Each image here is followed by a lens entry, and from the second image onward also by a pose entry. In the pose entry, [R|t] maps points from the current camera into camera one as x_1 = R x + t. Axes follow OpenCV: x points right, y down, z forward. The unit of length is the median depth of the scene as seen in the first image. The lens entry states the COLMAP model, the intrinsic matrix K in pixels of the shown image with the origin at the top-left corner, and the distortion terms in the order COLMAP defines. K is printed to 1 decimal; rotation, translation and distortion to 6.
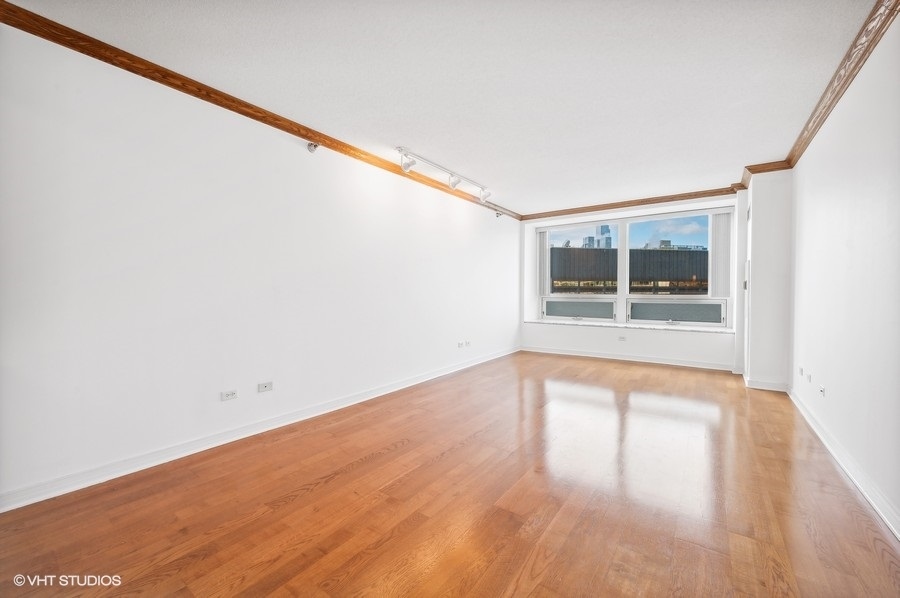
lens RADIAL K [[359.5, 0, 455.6], [0, 359.5, 296.6], [0, 0, 1]] dist [0.000030, -0.000753]
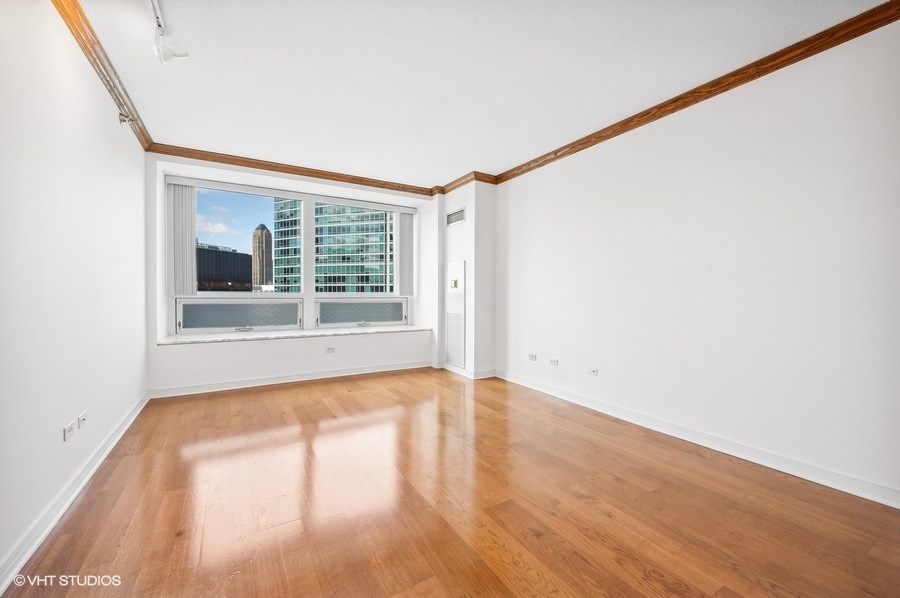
lens RADIAL K [[359.5, 0, 454.6], [0, 359.5, 294.9], [0, 0, 1]] dist [0.000030, -0.000753]
pose [[0.404947, -0.003615, 0.914333, -0.115127], [0.008507, 0.999964, 0.000186, 0.000986], [-0.914301, 0.007703, 0.404963, 0.383200]]
